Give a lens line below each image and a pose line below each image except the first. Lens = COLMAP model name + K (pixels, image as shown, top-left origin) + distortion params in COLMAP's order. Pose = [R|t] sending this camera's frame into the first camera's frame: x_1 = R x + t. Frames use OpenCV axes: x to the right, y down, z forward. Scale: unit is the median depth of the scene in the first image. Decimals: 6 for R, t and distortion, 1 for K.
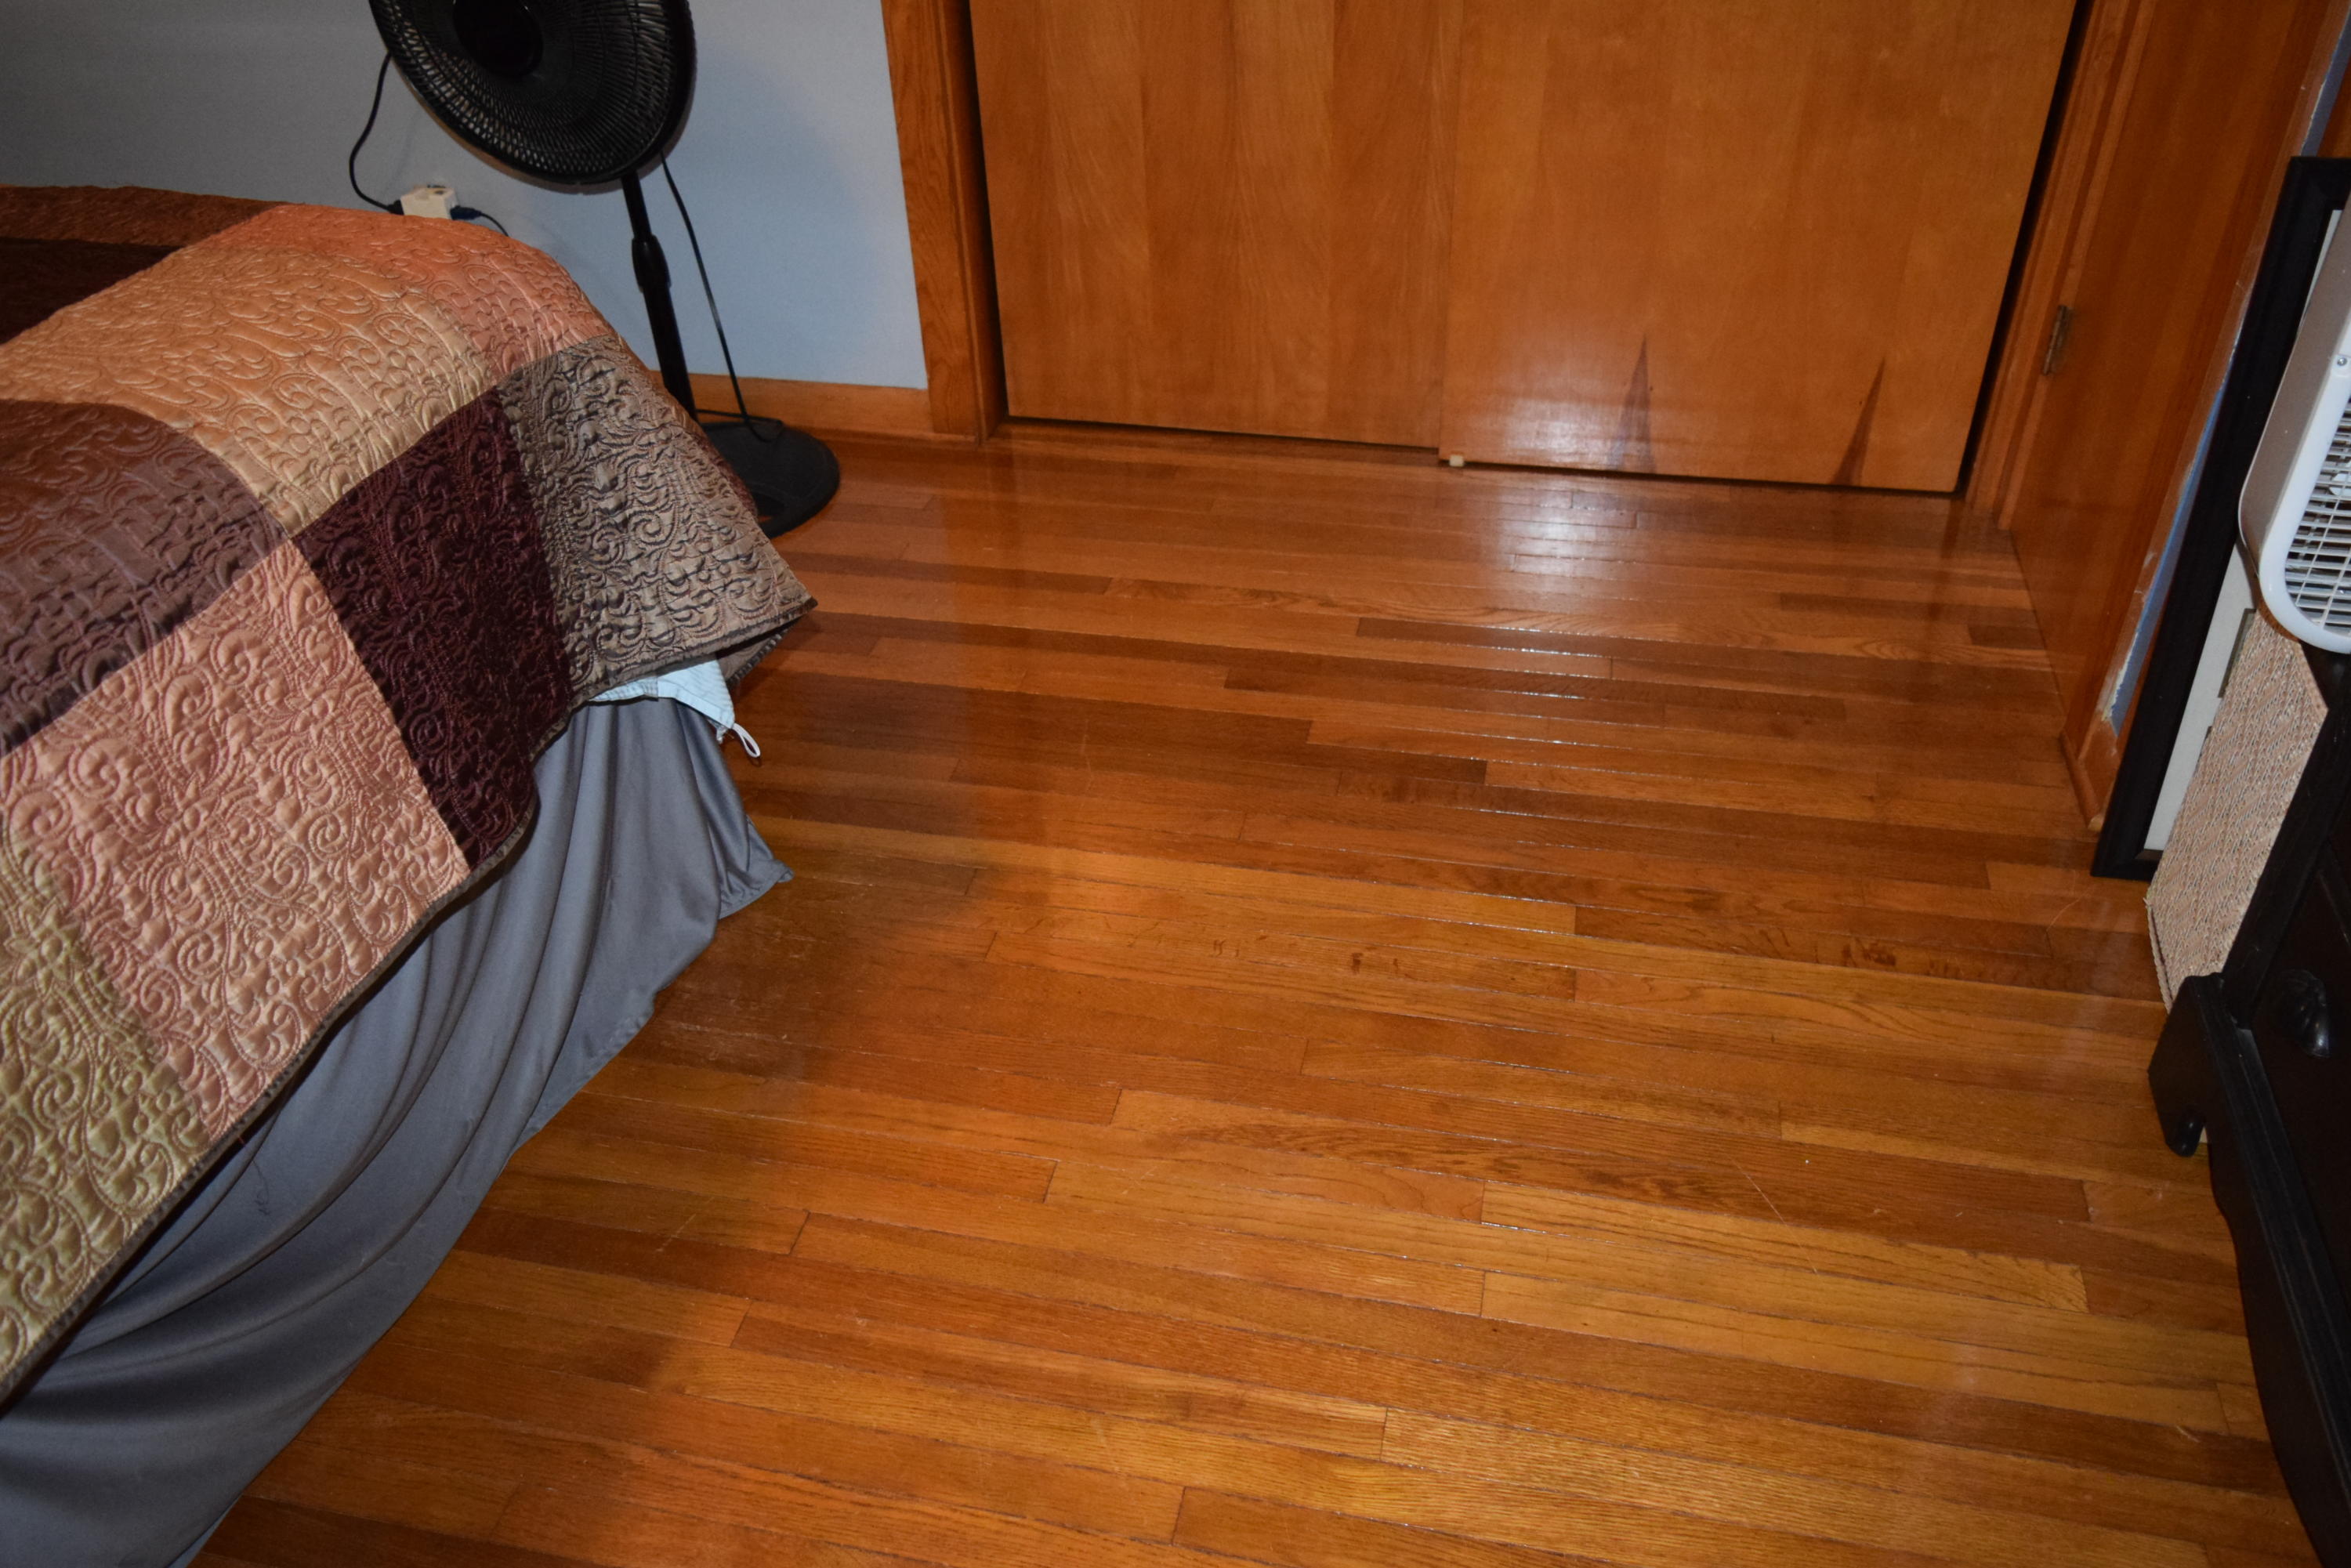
lens RADIAL K [[1818.4, 0, 1182.2], [0, 1818.4, 777.8], [0, 0, 1]] dist [-0.022013, 0.011274]
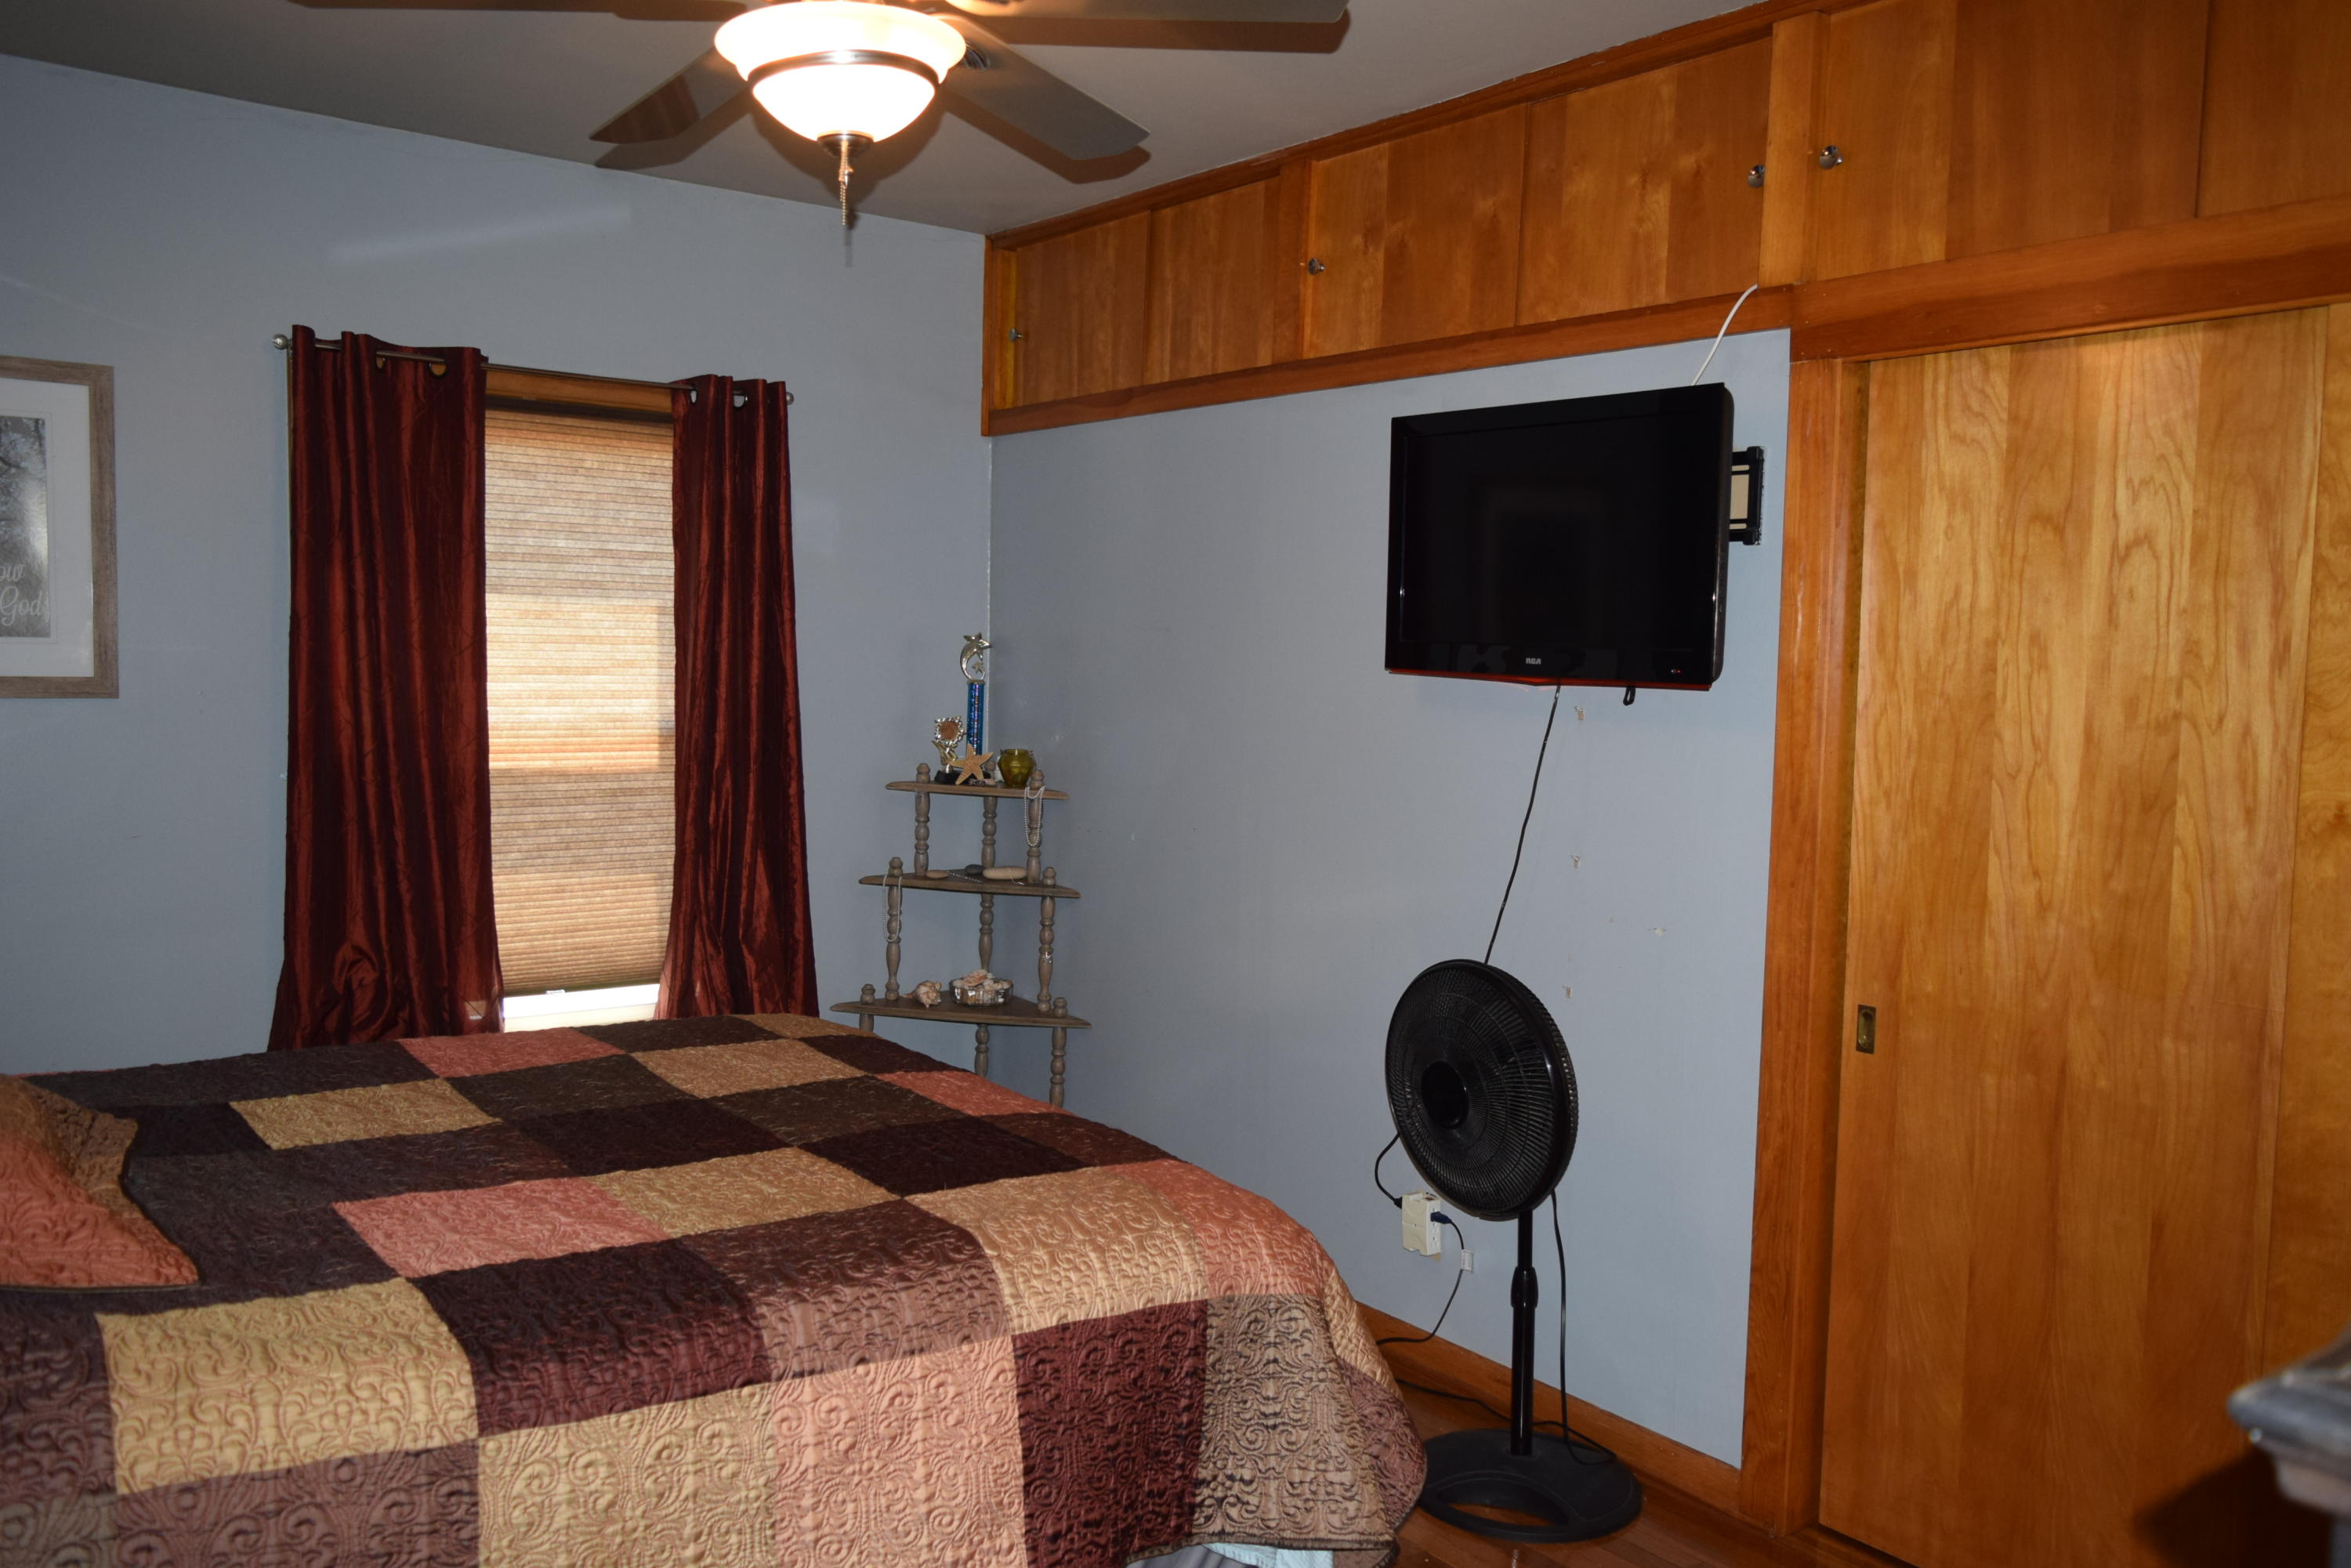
lens RADIAL K [[1818.4, 0, 1187.4], [0, 1818.4, 775.8], [0, 0, 1]] dist [-0.022013, 0.011274]
pose [[0.752453, 0.089327, -0.652561, 0.543470], [-0.429156, 0.818070, -0.382867, 0.011252], [0.499640, 0.568139, 0.653894, -0.234385]]
